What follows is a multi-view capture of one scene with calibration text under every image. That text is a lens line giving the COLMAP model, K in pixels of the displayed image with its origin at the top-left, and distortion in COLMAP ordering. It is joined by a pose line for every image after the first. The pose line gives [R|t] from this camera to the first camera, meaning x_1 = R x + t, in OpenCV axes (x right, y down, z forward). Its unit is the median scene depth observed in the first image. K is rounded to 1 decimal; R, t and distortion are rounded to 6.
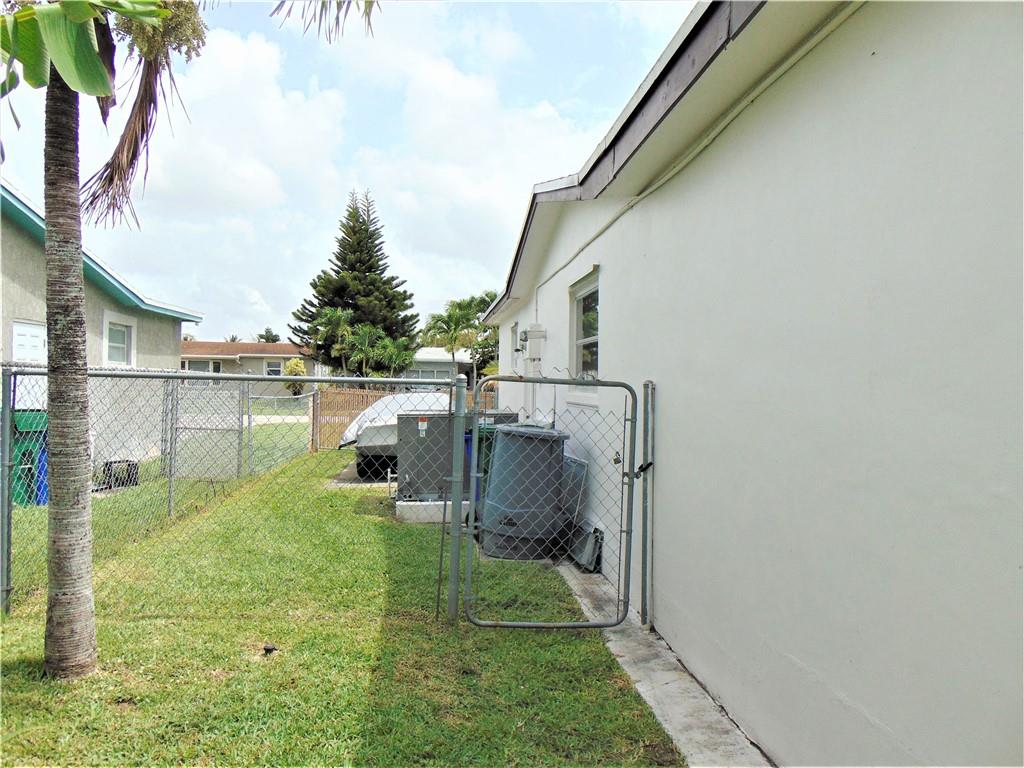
lens RADIAL K [[769.9, 0, 510.8], [0, 769.9, 385.5], [0, 0, 1]] dist [-0.025125, 0.059463]
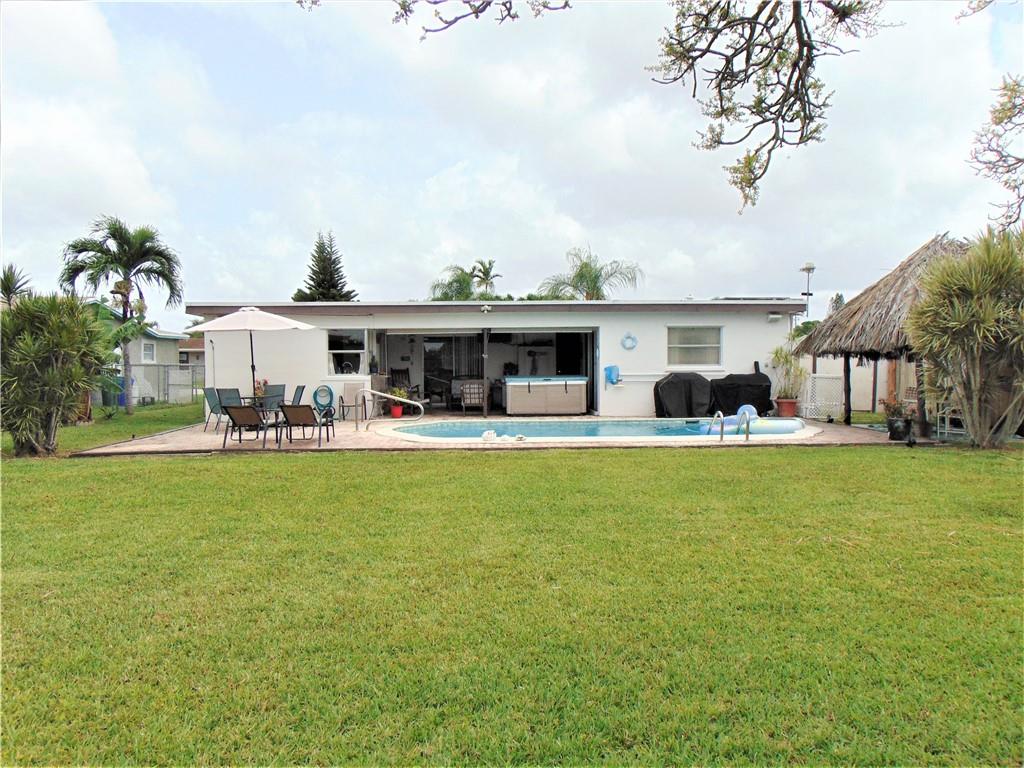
lens RADIAL K [[769.9, 0, 514.5], [0, 769.9, 380.0], [0, 0, 1]] dist [-0.025125, 0.059463]
pose [[0.997754, -0.026120, -0.061681, 0.234415], [0.027200, 0.999490, 0.016725, 0.007195], [0.061213, -0.018365, 0.997956, -0.400278]]
